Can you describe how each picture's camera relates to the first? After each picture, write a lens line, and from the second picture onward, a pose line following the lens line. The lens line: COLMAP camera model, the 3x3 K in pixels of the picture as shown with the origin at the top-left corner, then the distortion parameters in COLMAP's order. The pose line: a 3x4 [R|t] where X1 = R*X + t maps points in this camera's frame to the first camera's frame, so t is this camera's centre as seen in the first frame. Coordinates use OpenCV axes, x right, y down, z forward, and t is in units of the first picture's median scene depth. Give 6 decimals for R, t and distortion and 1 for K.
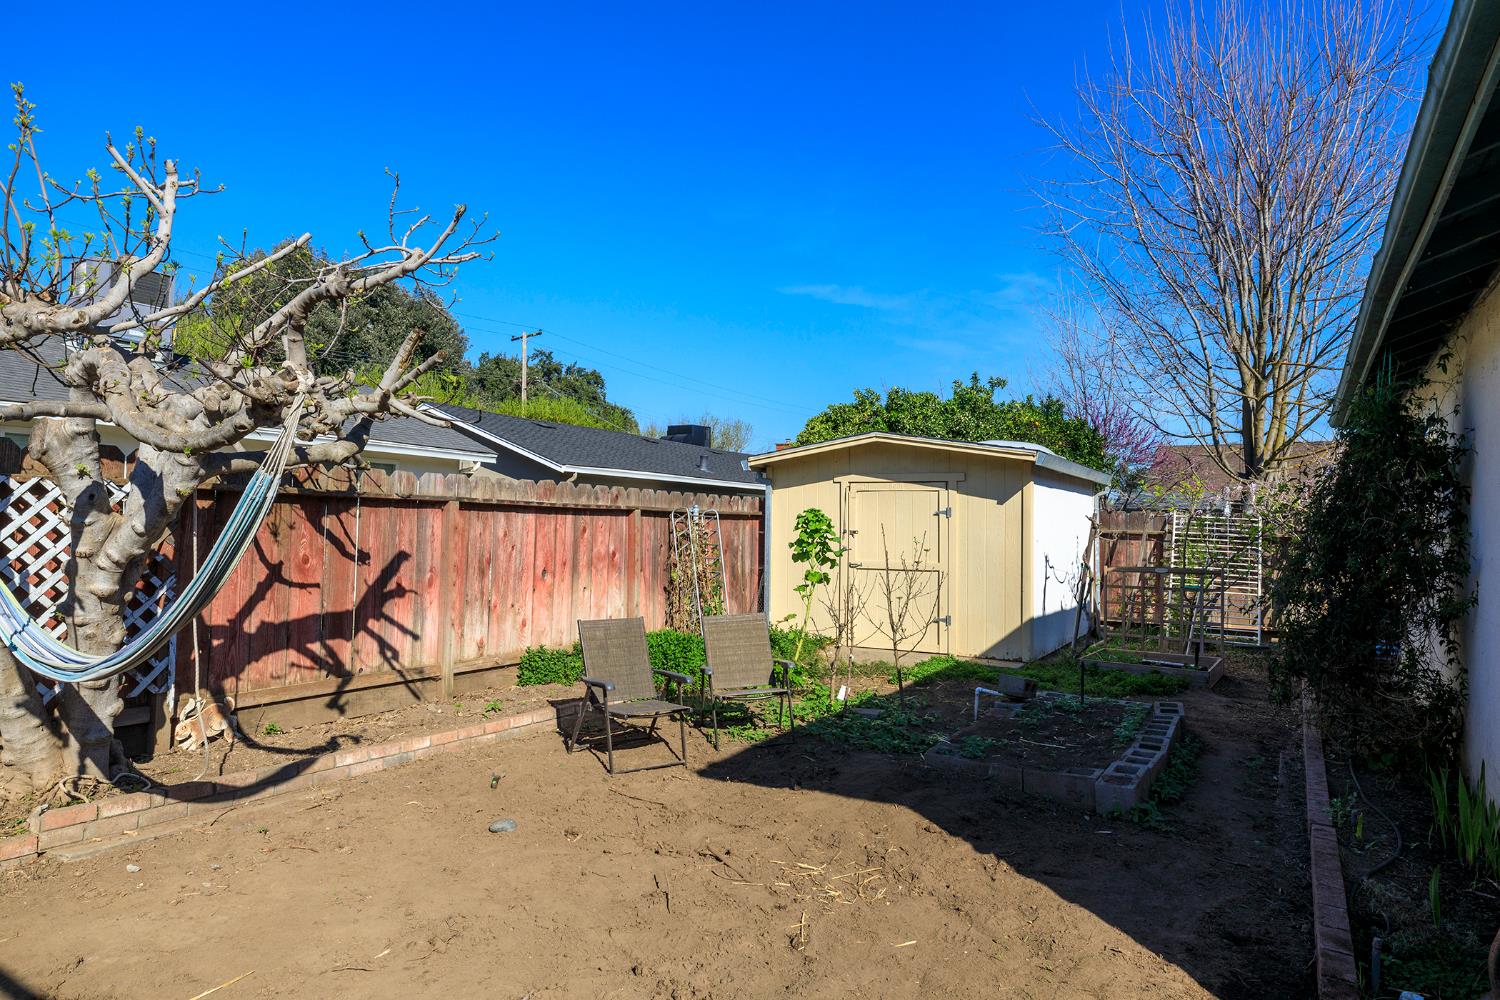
lens RADIAL K [[904.5, 0, 747.0], [0, 904.5, 501.1], [0, 0, 1]] dist [-0.001926, 0.001631]
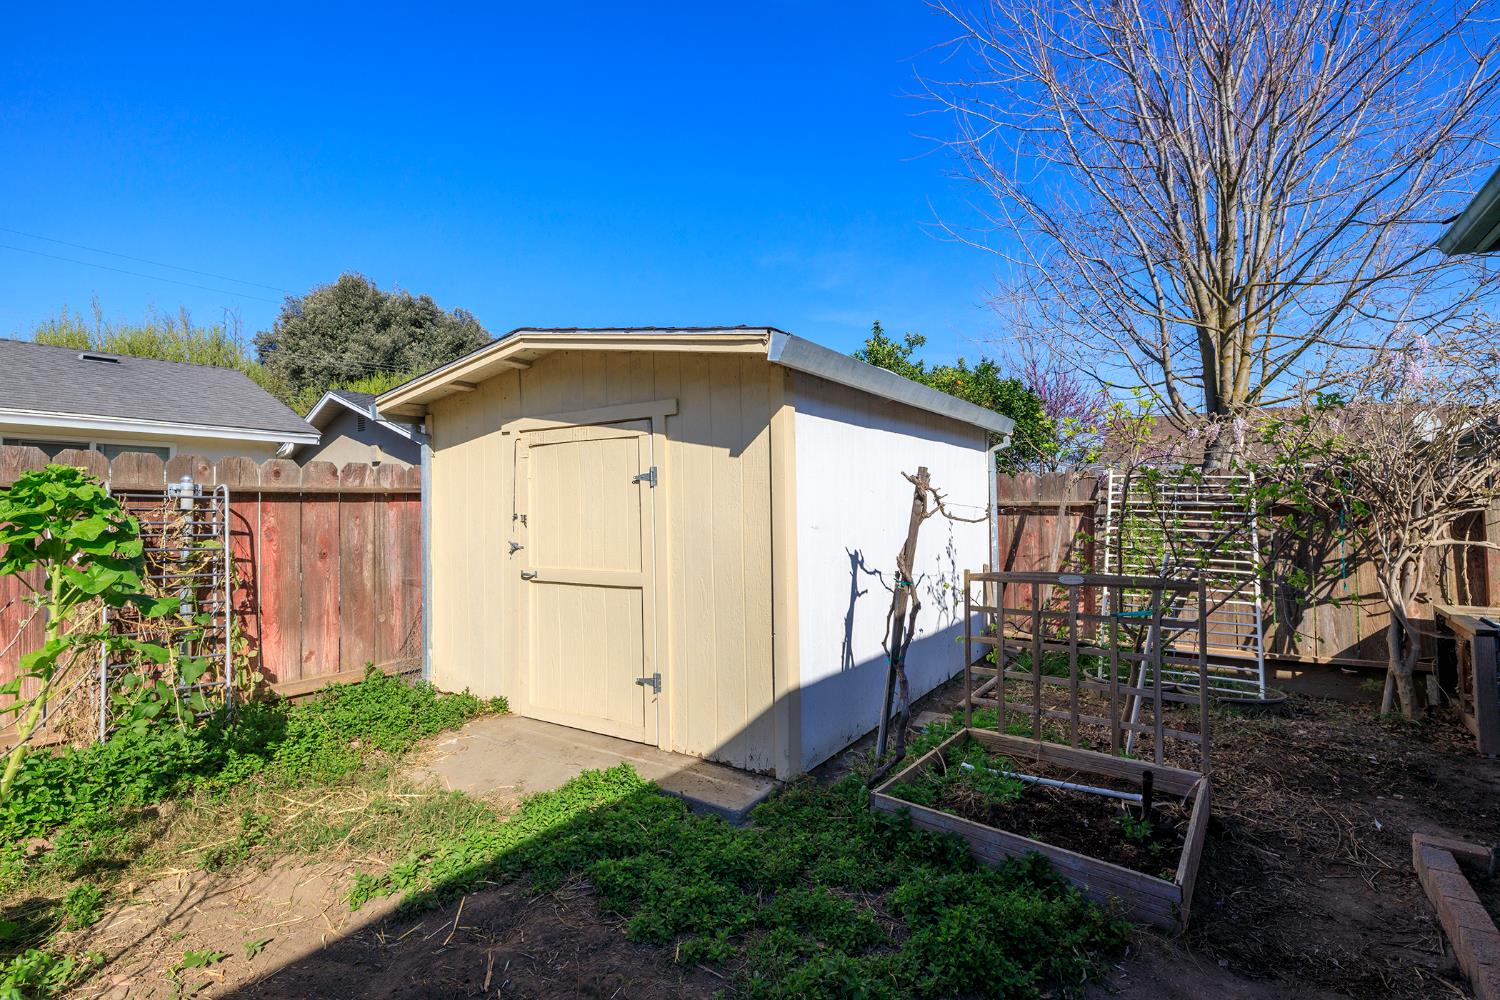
lens RADIAL K [[699.6, 0, 744.4], [0, 699.6, 490.3], [0, 0, 1]] dist [-0.002606, -0.001105]
pose [[0.997434, -0.029244, -0.065352, 0.461335], [0.029577, 0.999554, 0.004128, 0.031243], [0.065202, -0.006050, 0.997854, 0.915262]]
